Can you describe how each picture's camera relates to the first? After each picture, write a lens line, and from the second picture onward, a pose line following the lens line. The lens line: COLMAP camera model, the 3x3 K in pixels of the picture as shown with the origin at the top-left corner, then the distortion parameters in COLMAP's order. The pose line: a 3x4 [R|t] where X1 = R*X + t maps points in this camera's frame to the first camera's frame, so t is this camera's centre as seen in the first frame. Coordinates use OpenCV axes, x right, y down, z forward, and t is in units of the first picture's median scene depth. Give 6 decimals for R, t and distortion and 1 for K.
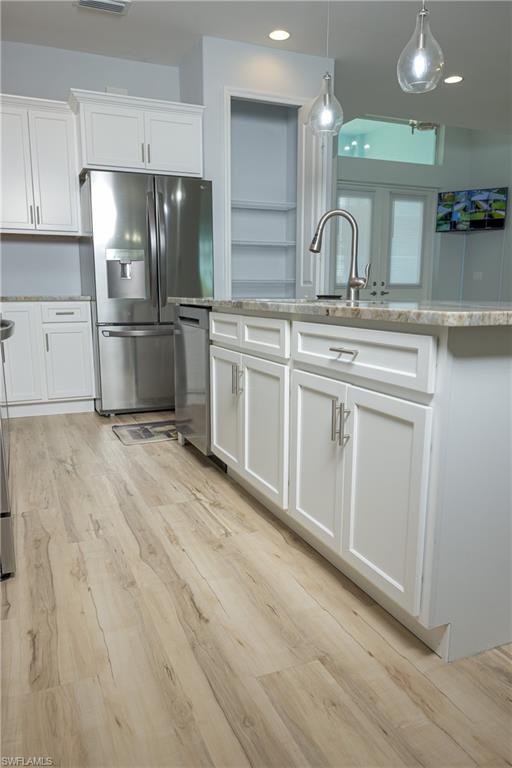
lens RADIAL K [[541.9, 0, 257.8], [0, 541.9, 396.0], [0, 0, 1]] dist [0.000326, -0.001020]
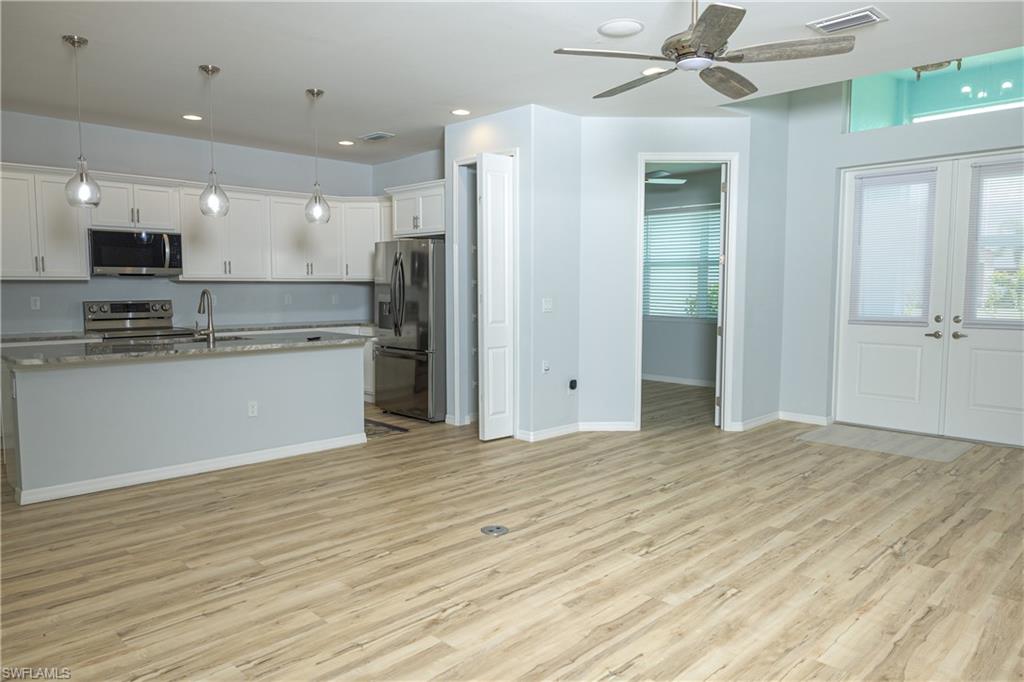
lens RADIAL K [[705.0, 0, 519.4], [0, 705.0, 315.9], [0, 0, 1]] dist [0.004152, -0.006002]
pose [[0.395920, 0.041150, -0.917363, 0.760509], [-0.180037, 0.983086, -0.033603, -0.105684], [0.900463, 0.178463, 0.396632, 0.295423]]
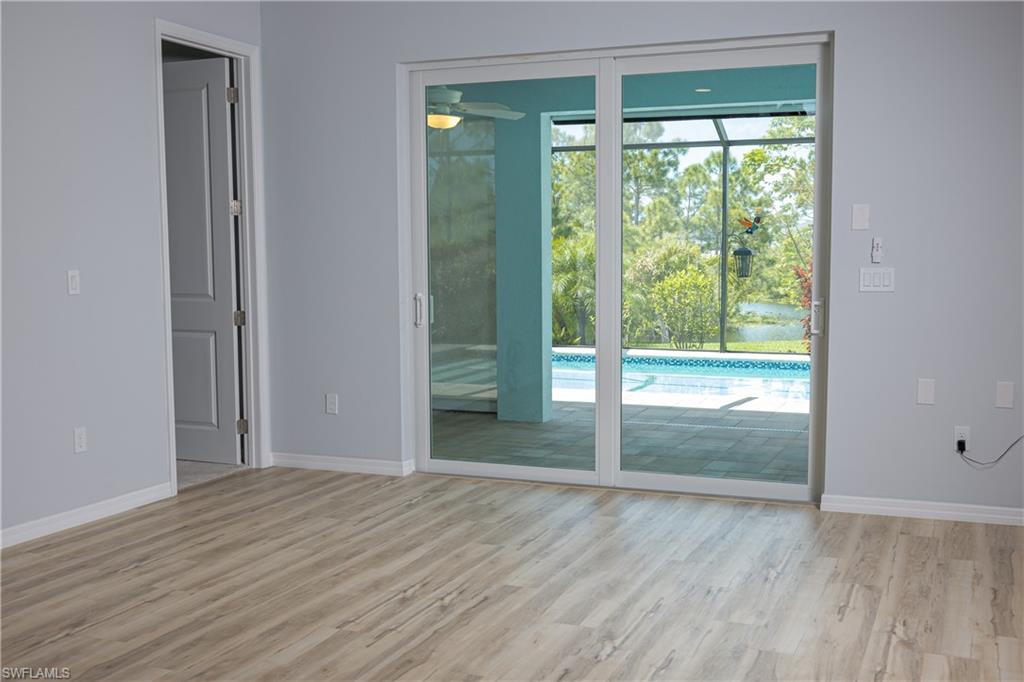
lens RADIAL K [[1117.1, 0, 516.9], [0, 1117.1, 351.1], [0, 0, 1]] dist [-0.007926, 0.000000]
pose [[-0.709709, -0.061049, 0.701845, 0.130401], [0.141508, 0.963581, 0.226909, -0.191156], [-0.690137, 0.260357, -0.675223, 0.739889]]
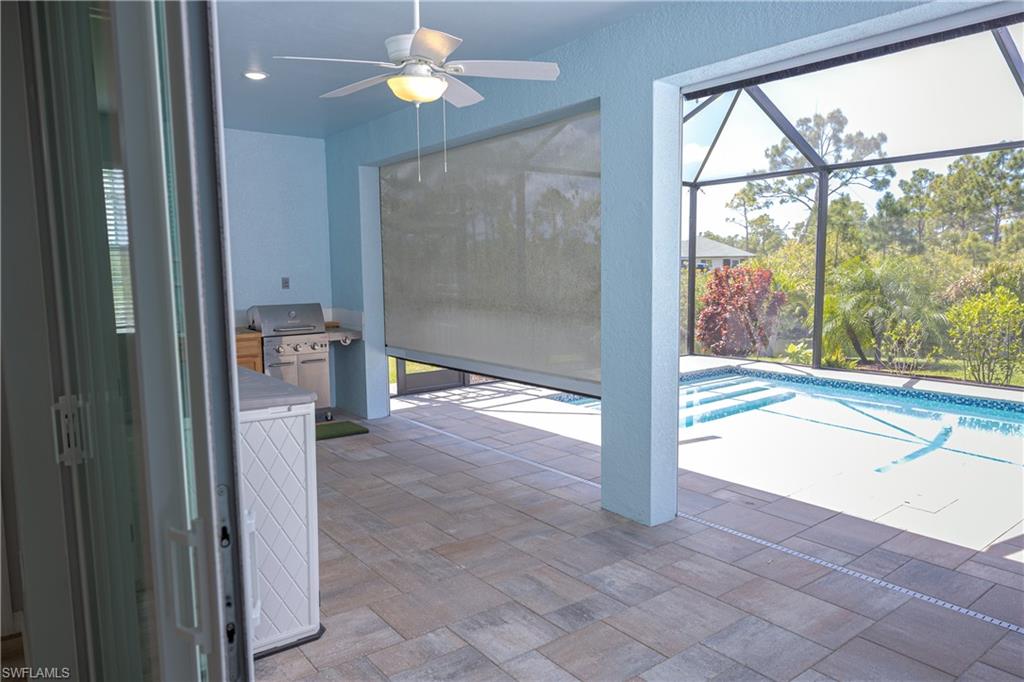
lens RADIAL K [[686.8, 0, 513.5], [0, 686.8, 344.5], [0, 0, 1]] dist [0.005005, -0.002359]
pose [[-0.271267, -0.104988, 0.956761, 0.483160], [0.199310, 0.966361, 0.162551, -0.083433], [-0.941642, 0.234786, -0.241216, 0.135774]]
